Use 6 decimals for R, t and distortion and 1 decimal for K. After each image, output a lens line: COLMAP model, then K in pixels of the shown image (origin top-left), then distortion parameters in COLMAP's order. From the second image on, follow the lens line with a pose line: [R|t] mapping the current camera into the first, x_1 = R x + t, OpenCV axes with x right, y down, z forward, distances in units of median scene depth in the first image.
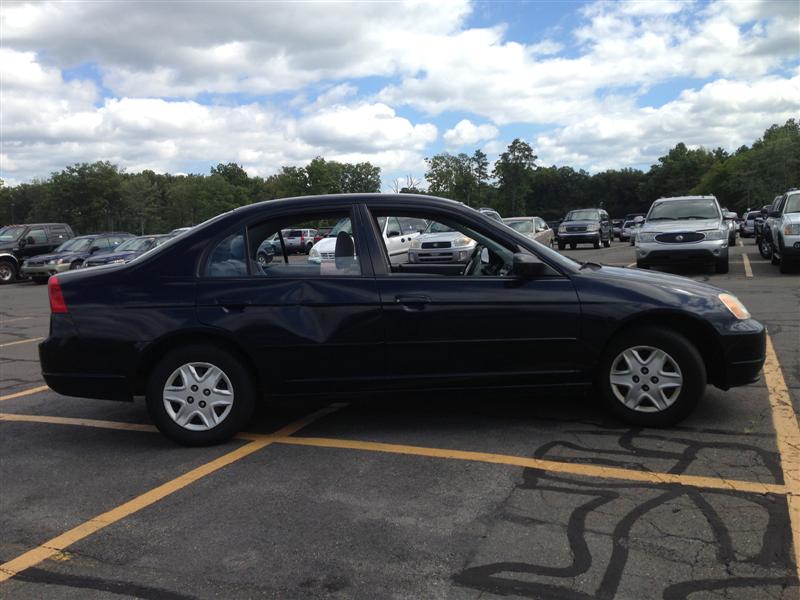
lens RADIAL K [[746.2, 0, 402.8], [0, 746.2, 299.4], [0, 0, 1]] dist [0.140347, -0.221845]
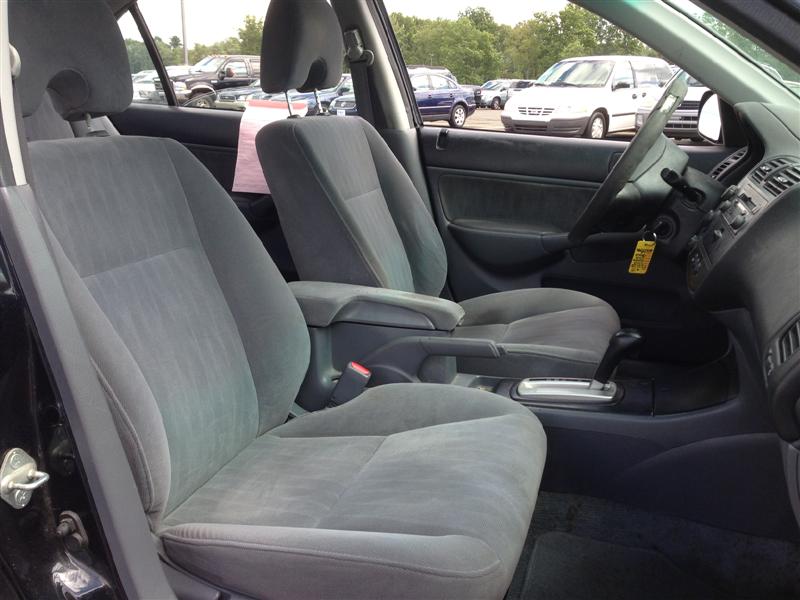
lens RADIAL K [[746.2, 0, 402.8], [0, 746.2, 299.4], [0, 0, 1]] dist [0.140347, -0.221845]
pose [[0.947925, 0.142622, -0.284776, 0.020111], [-0.087546, 0.976370, 0.197577, -0.008008], [0.306225, -0.162357, 0.938012, 0.144451]]
